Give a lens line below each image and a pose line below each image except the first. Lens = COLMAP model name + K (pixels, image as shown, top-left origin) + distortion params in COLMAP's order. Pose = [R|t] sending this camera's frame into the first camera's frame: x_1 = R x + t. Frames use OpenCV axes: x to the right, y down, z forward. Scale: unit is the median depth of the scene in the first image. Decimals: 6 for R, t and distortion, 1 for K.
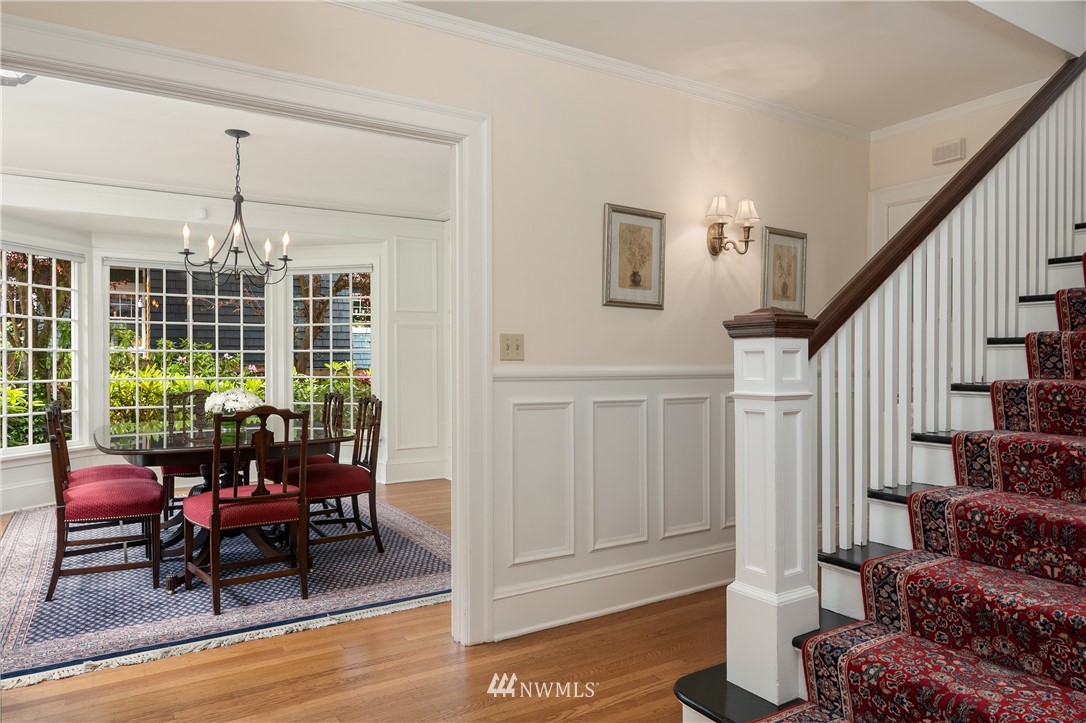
lens RADIAL K [[706.6, 0, 549.8], [0, 706.6, 345.0], [0, 0, 1]] dist [-0.003629, -0.000422]
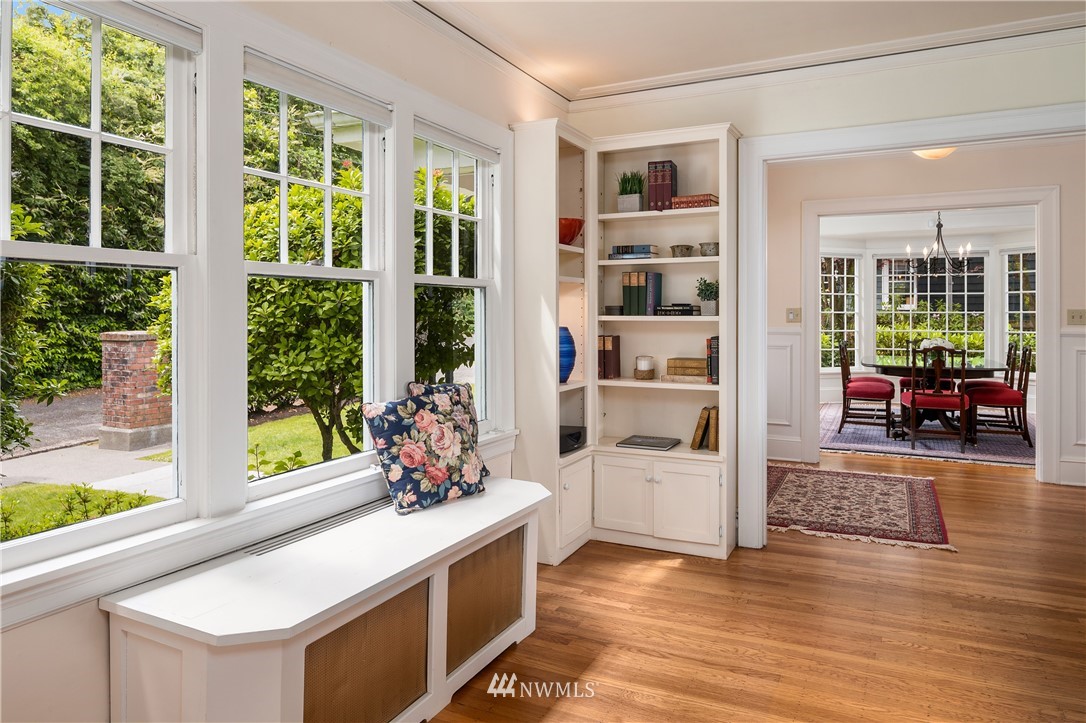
lens RADIAL K [[706.6, 0, 549.8], [0, 706.6, 345.0], [0, 0, 1]] dist [-0.003629, -0.000422]
pose [[0.526125, 0.038867, -0.849519, 0.470219], [0.018939, 0.998172, 0.057398, -0.033297], [0.850196, -0.046288, 0.524427, -0.634601]]
